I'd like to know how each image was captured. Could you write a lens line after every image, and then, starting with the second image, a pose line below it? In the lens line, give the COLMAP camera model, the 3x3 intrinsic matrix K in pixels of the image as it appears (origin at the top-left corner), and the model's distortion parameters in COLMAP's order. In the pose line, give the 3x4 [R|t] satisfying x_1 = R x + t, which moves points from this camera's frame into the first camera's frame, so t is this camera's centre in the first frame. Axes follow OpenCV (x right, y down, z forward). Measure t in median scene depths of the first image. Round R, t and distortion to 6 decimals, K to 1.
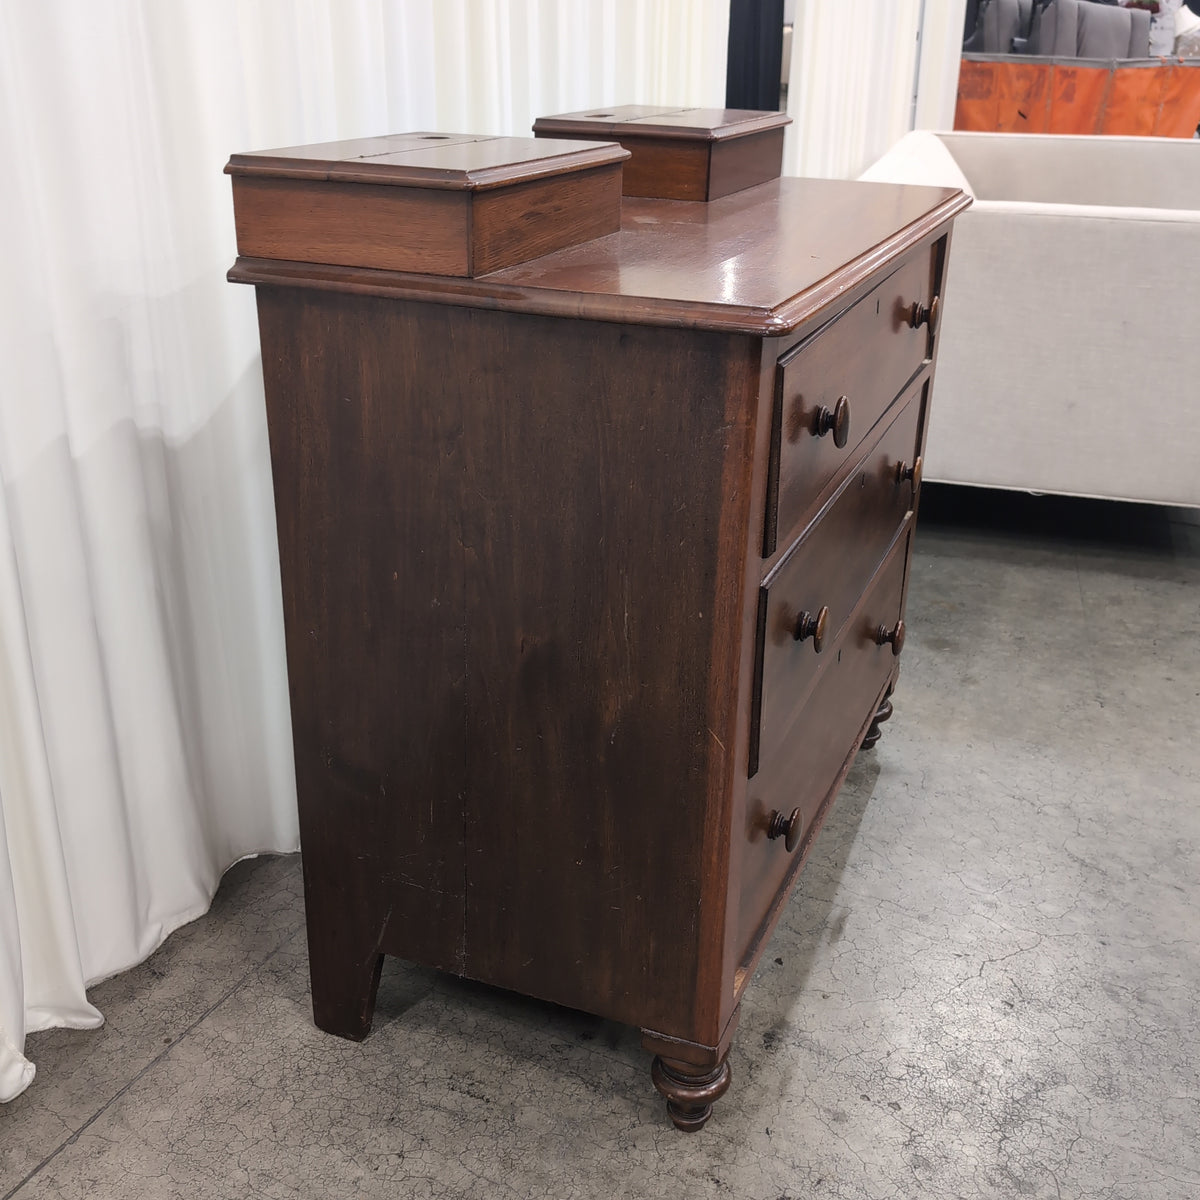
lens RADIAL K [[1361.5, 0, 630.8], [0, 1361.5, 601.8], [0, 0, 1]] dist [0.012495, 0.000000]
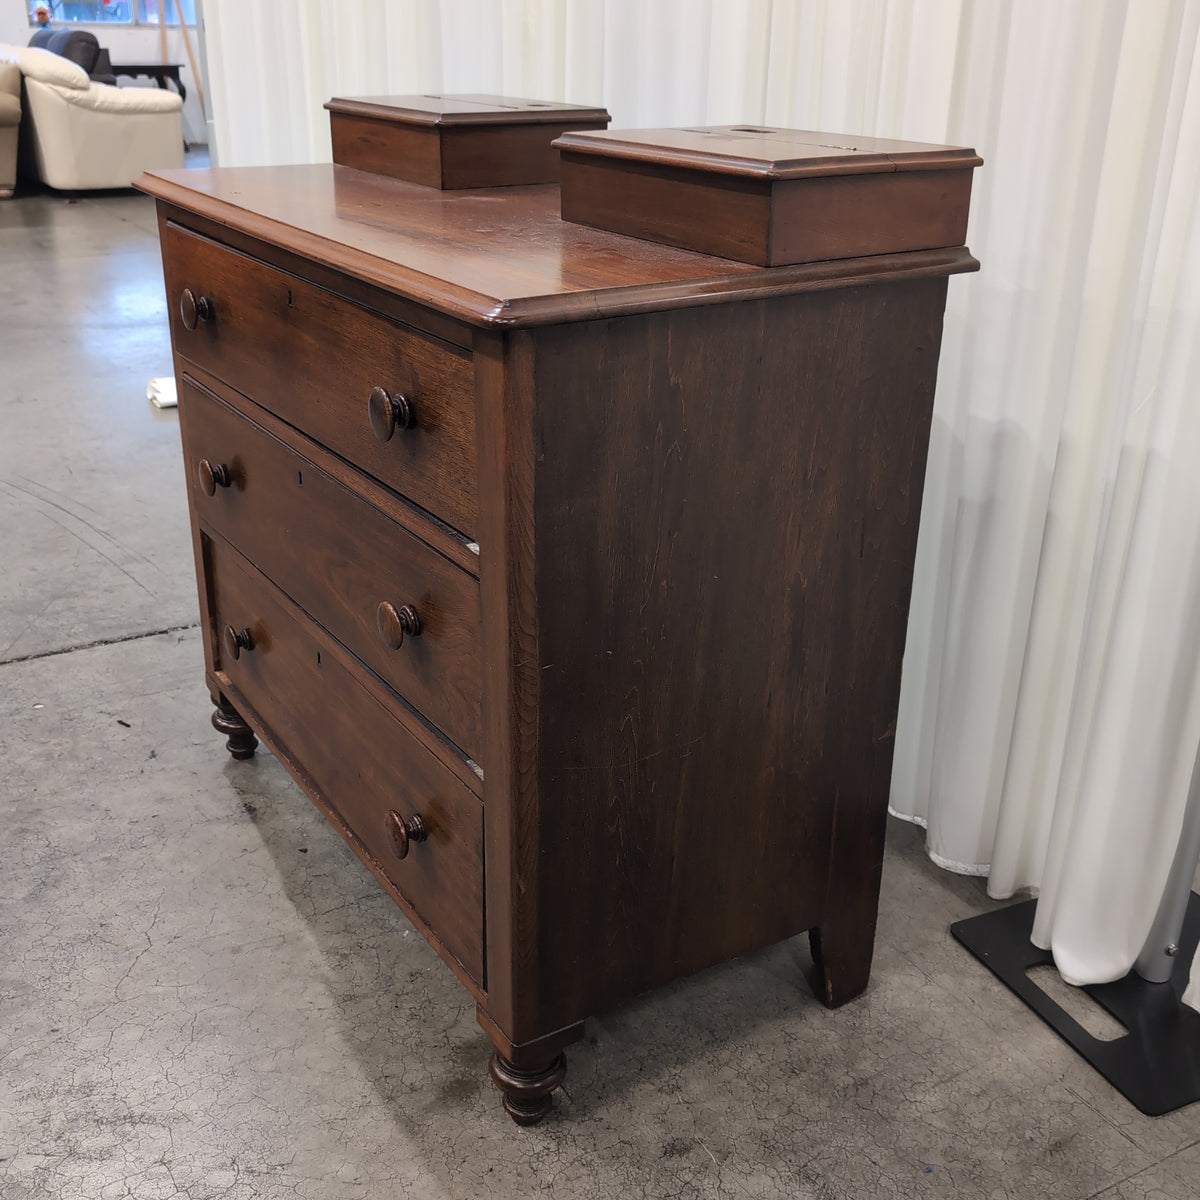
lens RADIAL K [[1361.5, 0, 581.8], [0, 1361.5, 617.7], [0, 0, 1]] dist [0.012495, 0.000000]
pose [[-0.601783, 0.297243, -0.741285, 0.754149], [-0.336159, 0.747670, 0.572701, -0.601843], [0.724468, 0.593832, -0.350014, 1.470319]]
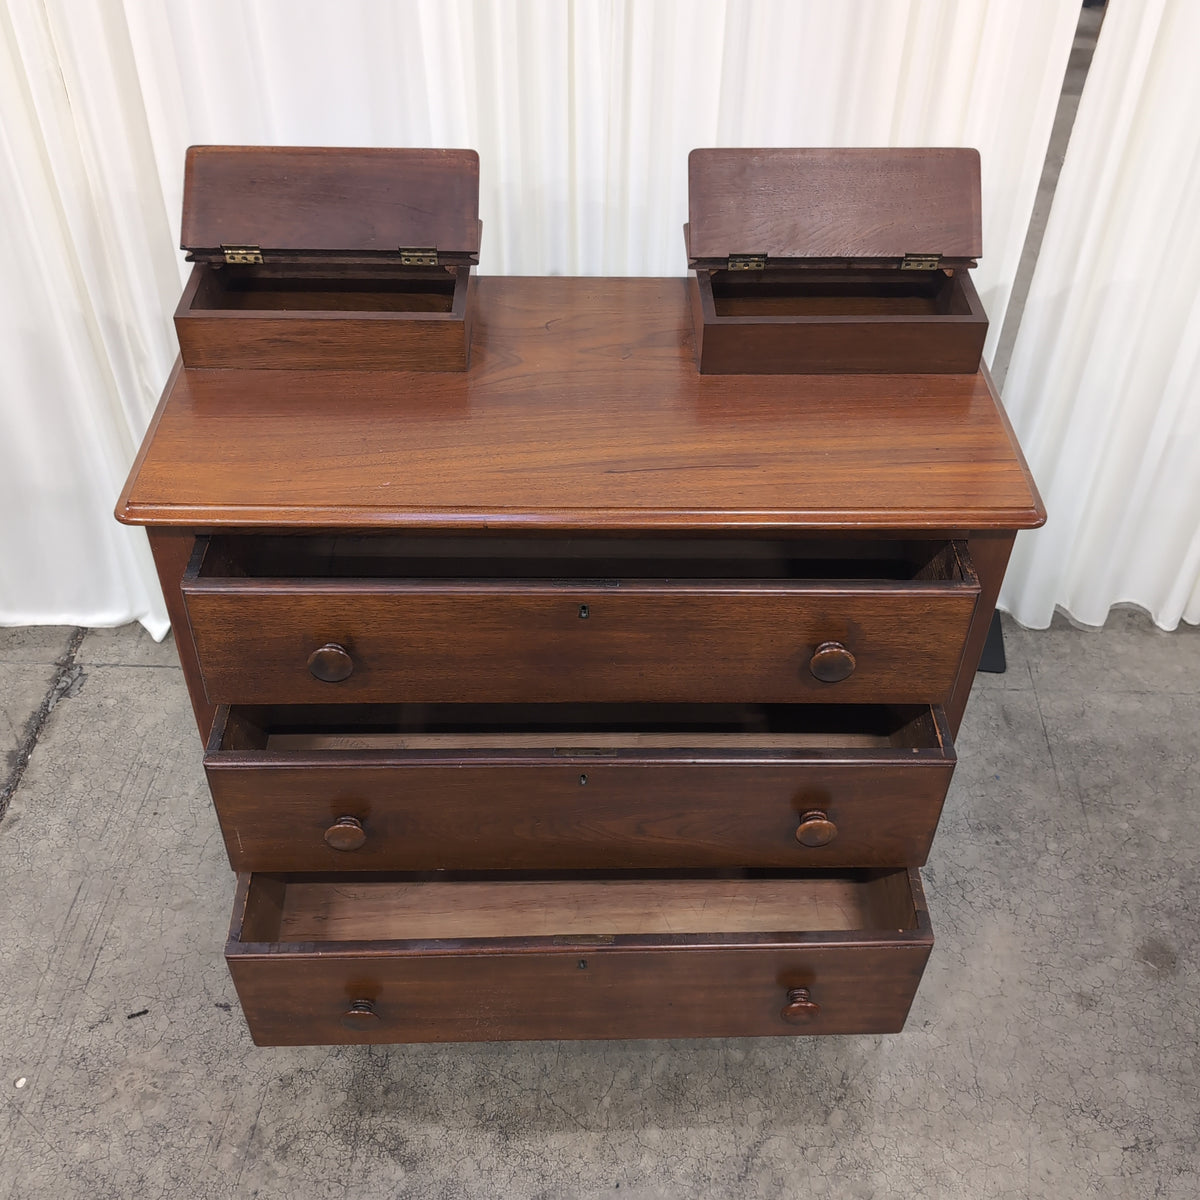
lens RADIAL K [[1361.5, 0, 605.0], [0, 1361.5, 620.9], [0, 0, 1]] dist [0.012495, 0.000000]
pose [[0.379484, 0.611703, -0.694127, 0.837790], [-0.371525, 0.787851, 0.491182, -0.618295], [0.847326, 0.071490, 0.526239, 0.441287]]
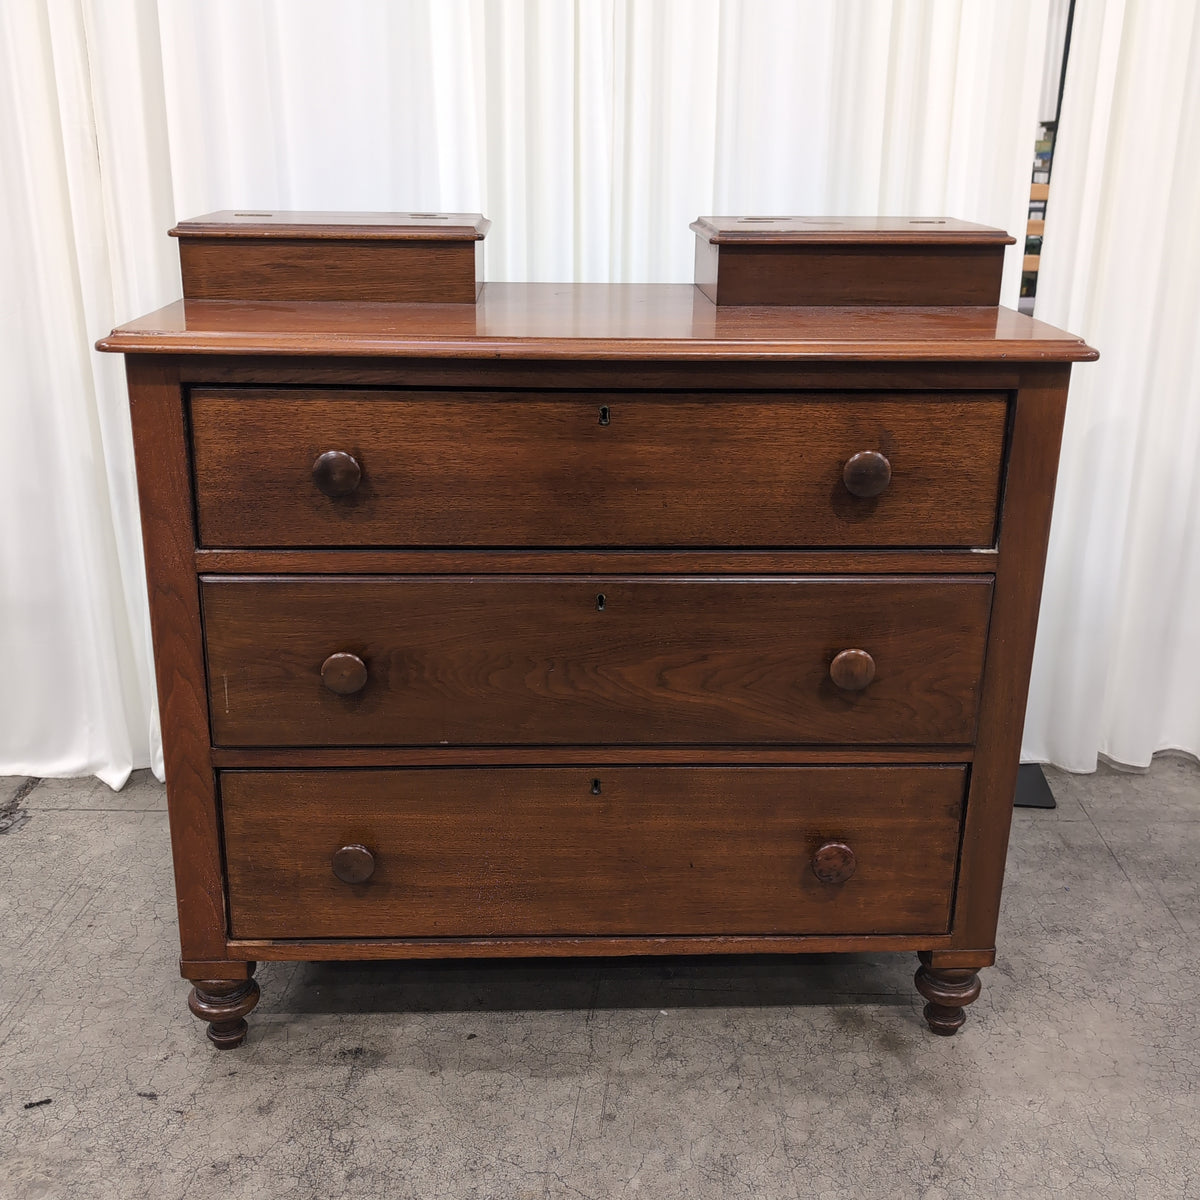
lens RADIAL K [[1361.5, 0, 606.0], [0, 1361.5, 624.4], [0, 0, 1]] dist [0.012495, 0.000000]
pose [[0.399073, 0.294896, -0.868203, 0.943302], [-0.363862, 0.920057, 0.145258, -0.197405], [0.841632, 0.257938, 0.474472, 0.543641]]
